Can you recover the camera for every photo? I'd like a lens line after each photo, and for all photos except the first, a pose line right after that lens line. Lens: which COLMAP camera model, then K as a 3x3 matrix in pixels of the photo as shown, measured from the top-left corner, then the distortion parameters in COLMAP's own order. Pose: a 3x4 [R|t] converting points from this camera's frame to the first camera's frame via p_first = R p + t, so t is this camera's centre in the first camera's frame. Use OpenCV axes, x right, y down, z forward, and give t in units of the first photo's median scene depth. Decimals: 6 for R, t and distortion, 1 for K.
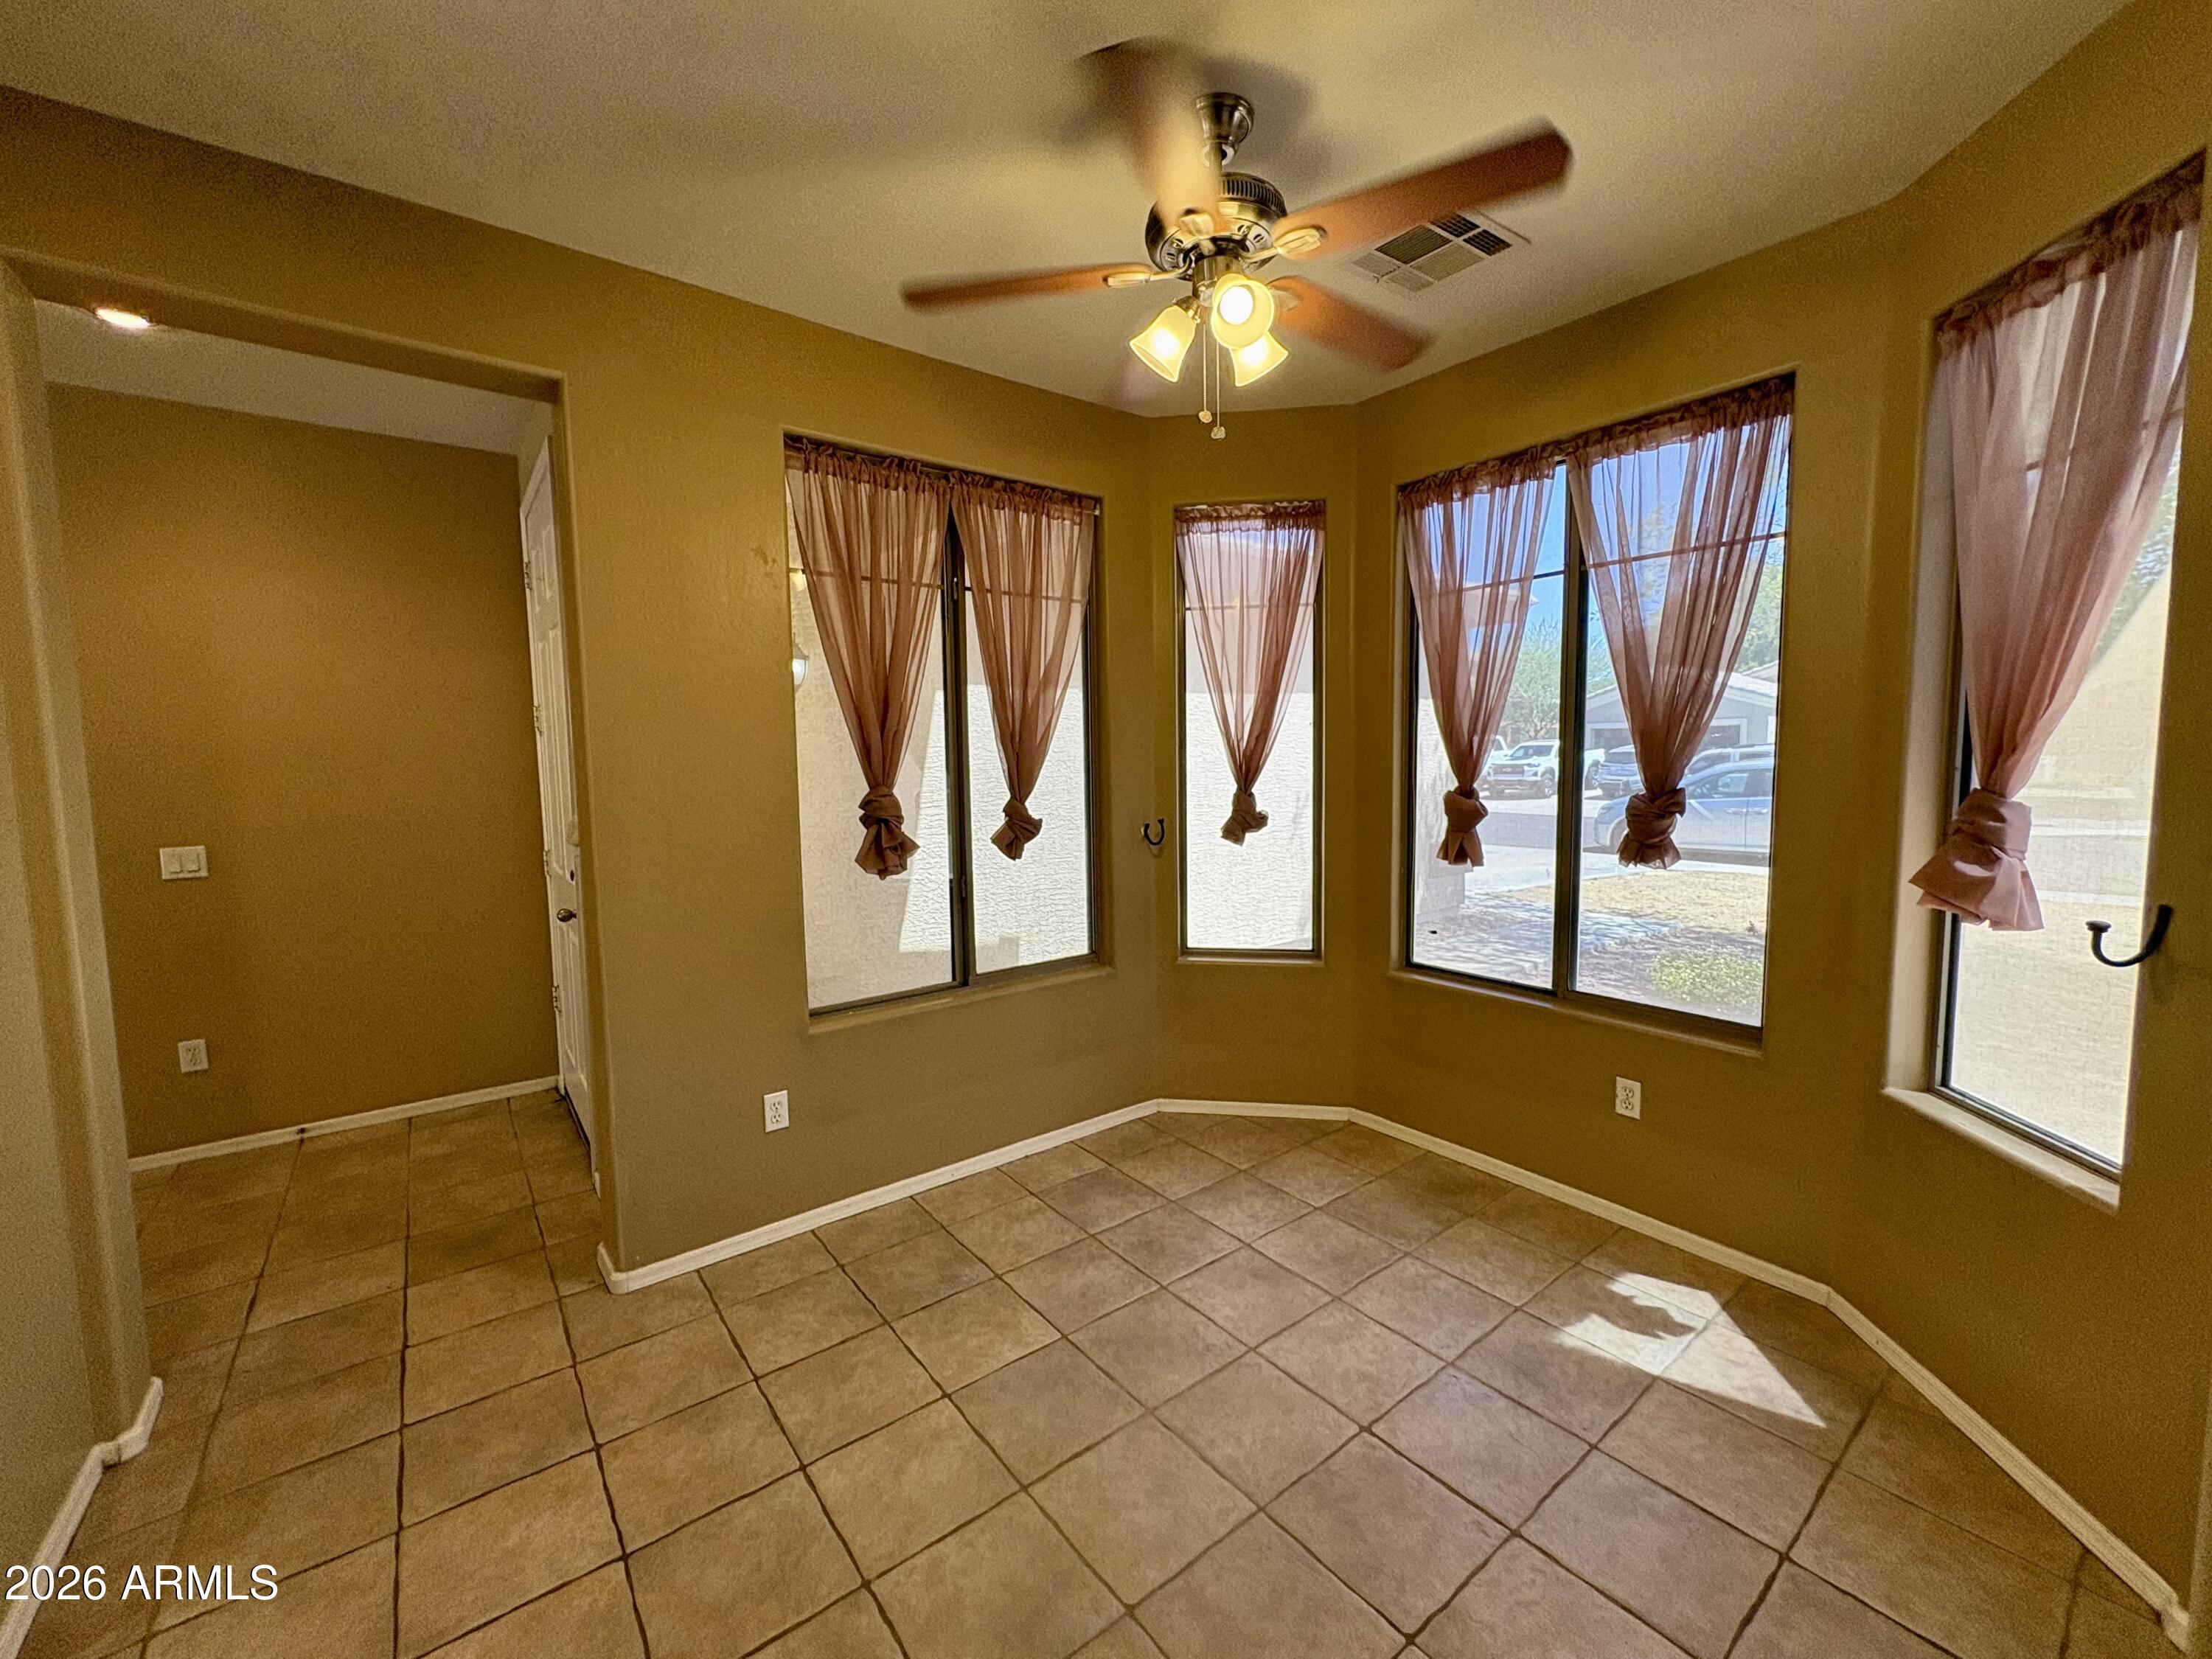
lens RADIAL K [[884.3, 0, 1123.3], [0, 884.3, 820.1], [0, 0, 1]] dist [0.000192, 0.000947]
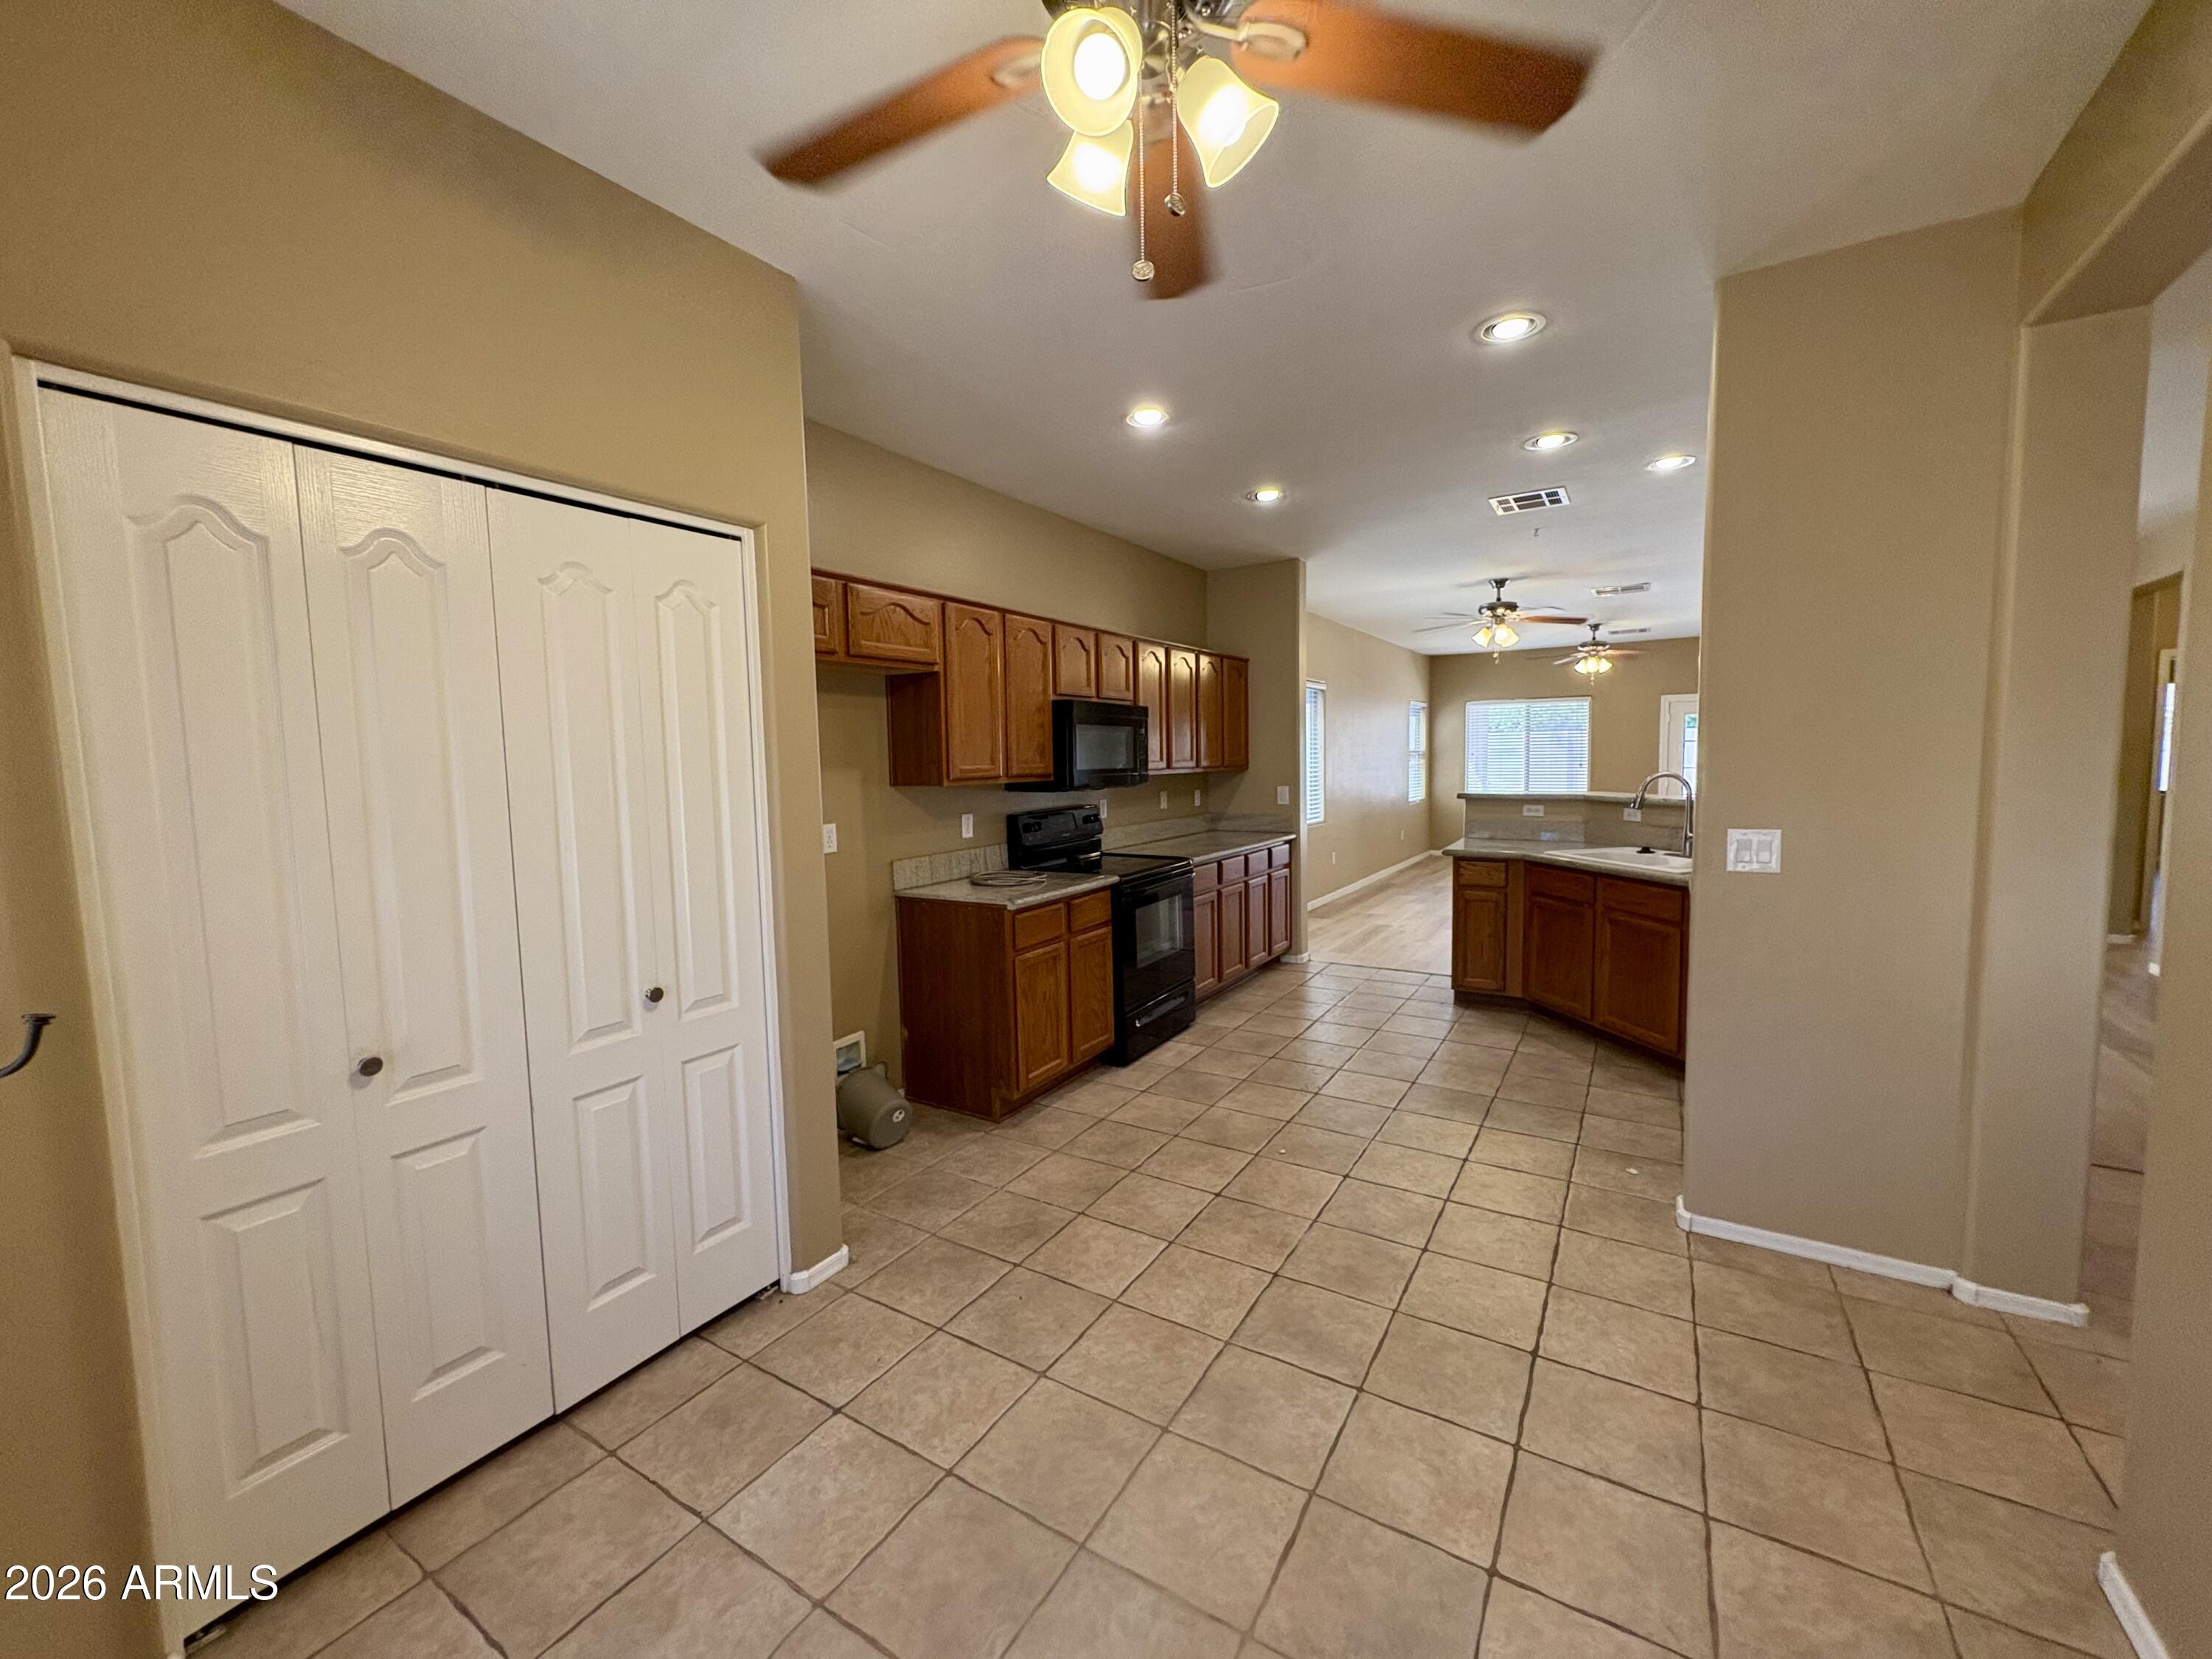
lens RADIAL K [[884.3, 0, 1114.1], [0, 884.3, 827.4], [0, 0, 1]] dist [0.000192, 0.000947]
pose [[-0.939322, 0.055416, -0.338531, 0.314900], [0.005327, 0.989102, 0.147133, -0.111001], [0.342995, 0.136403, -0.929381, 1.389768]]
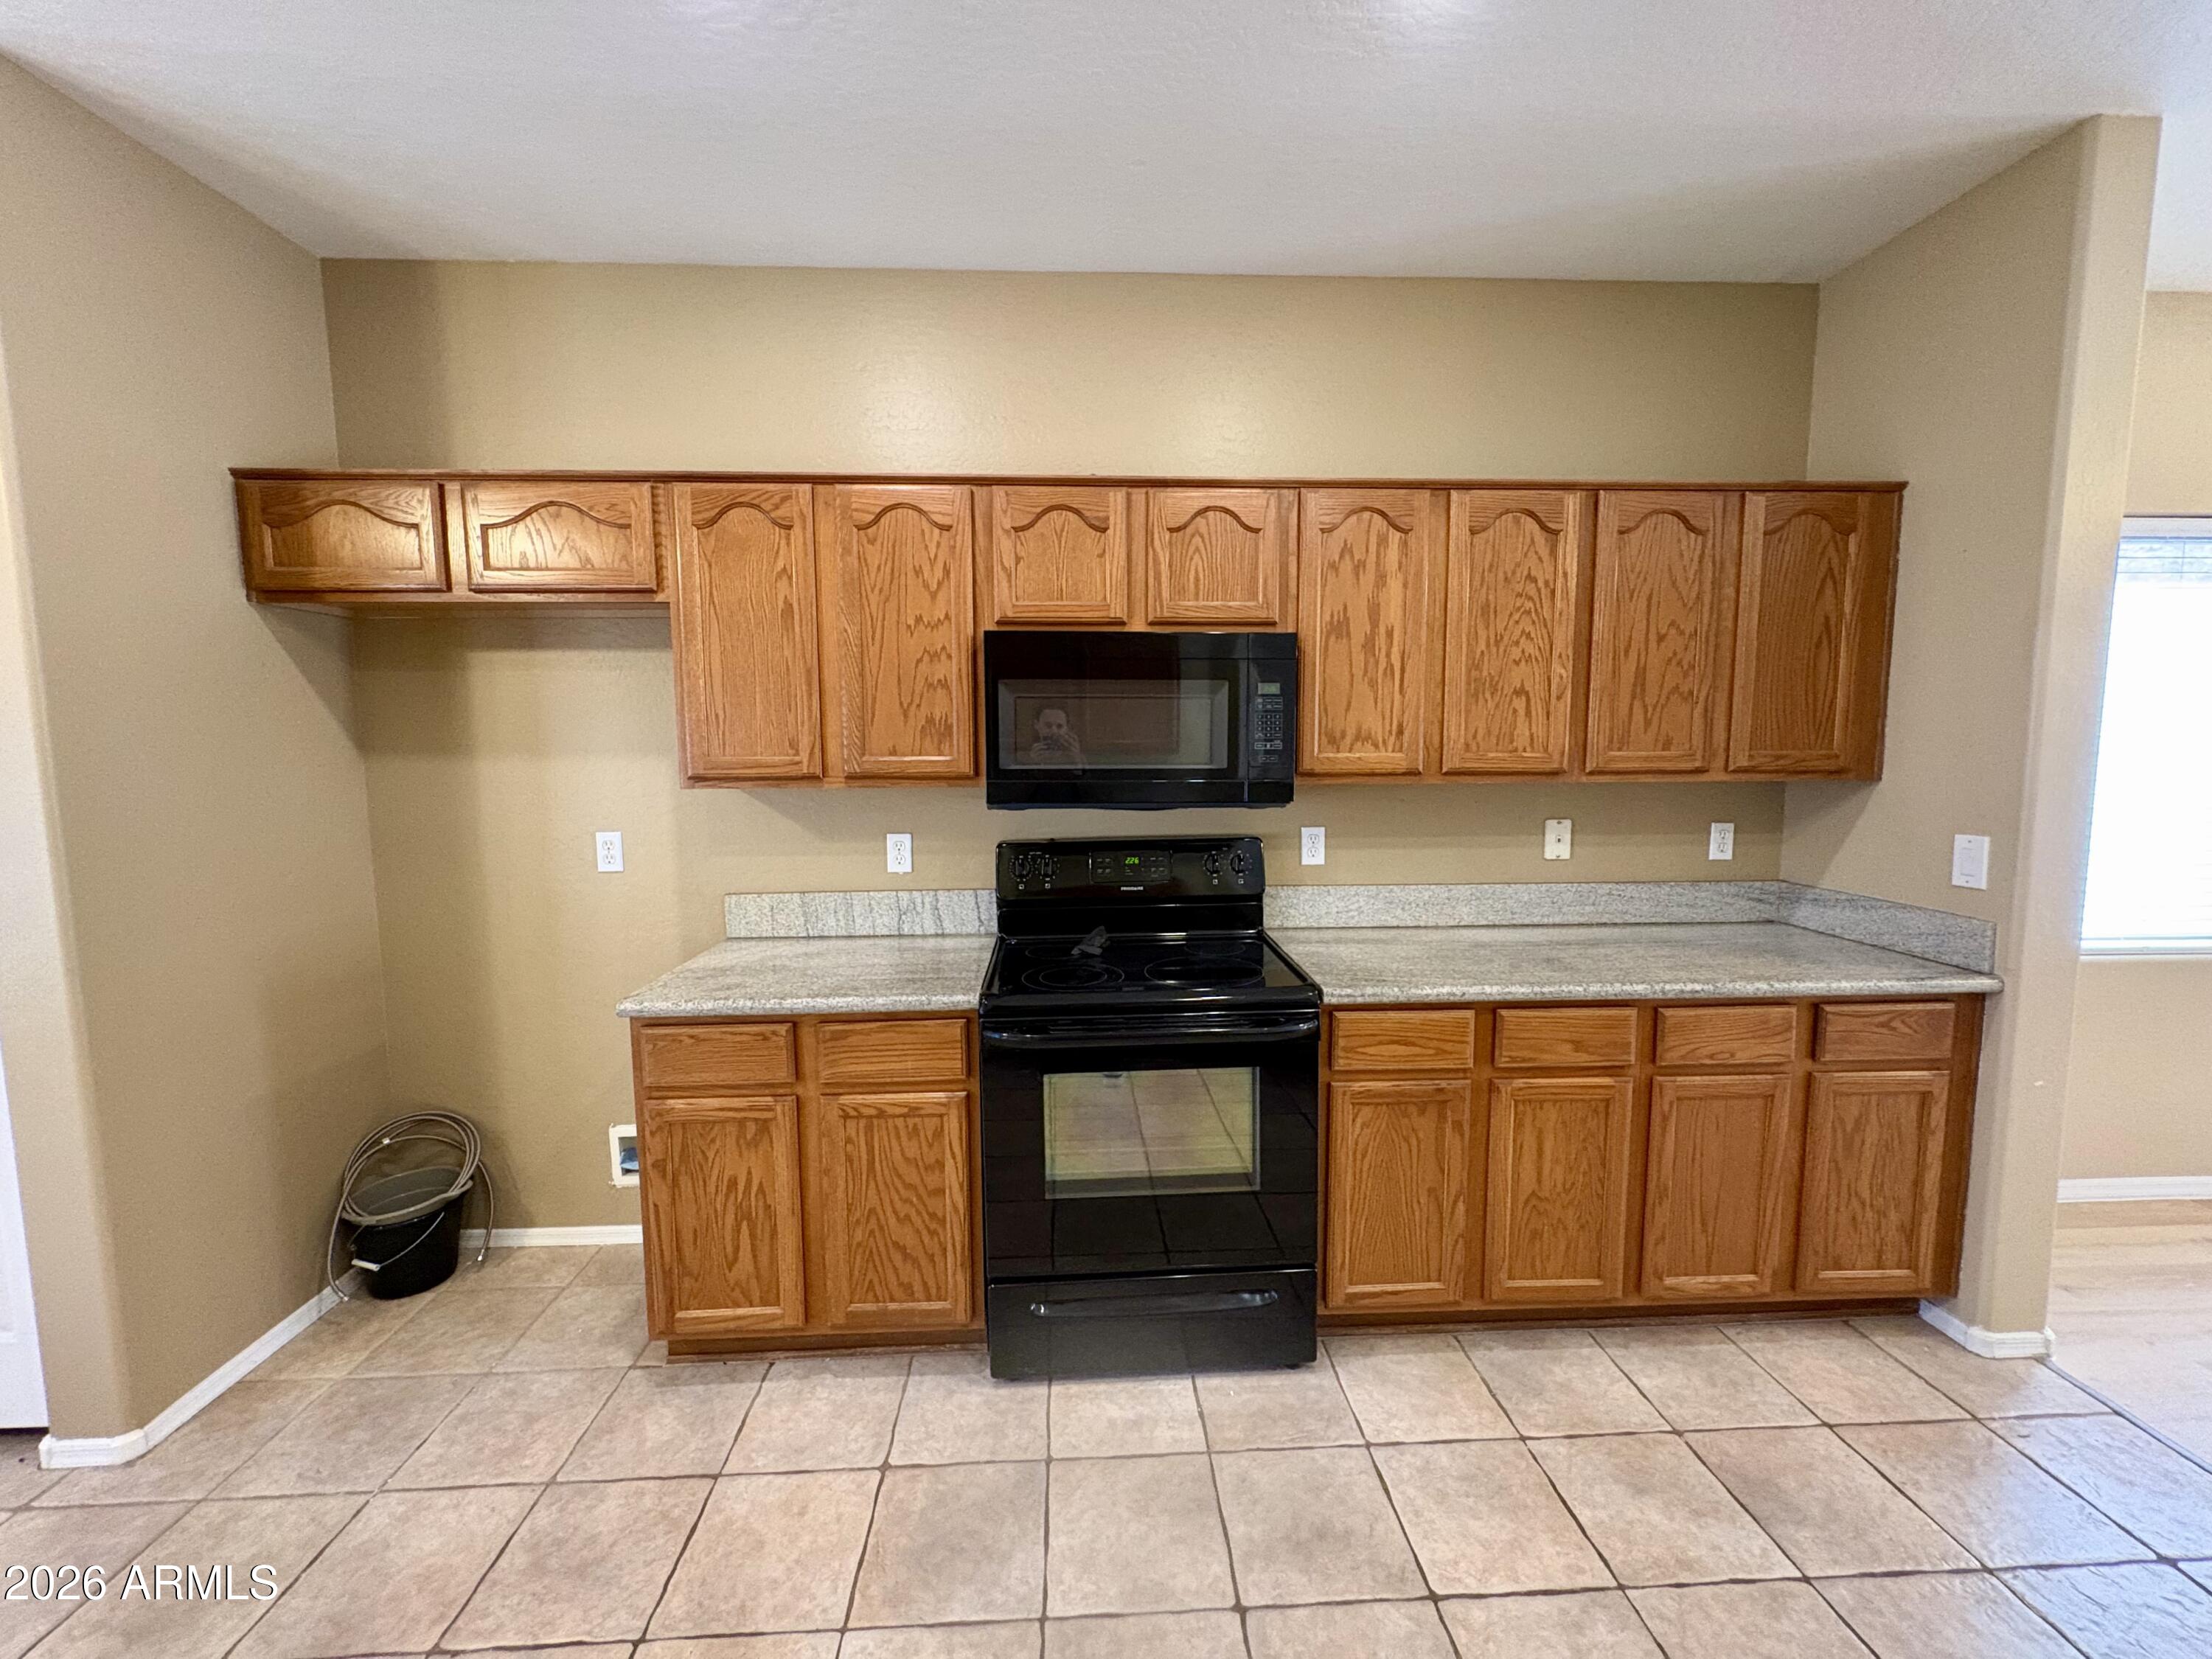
lens RADIAL K [[884.3, 0, 1108.2], [0, 884.3, 826.1], [0, 0, 1]] dist [0.000192, 0.000947]
pose [[-0.810877, -0.041952, 0.583711, -0.915829], [0.053833, 0.987851, 0.145780, -0.028236], [-0.582736, 0.149633, -0.798767, 0.301207]]
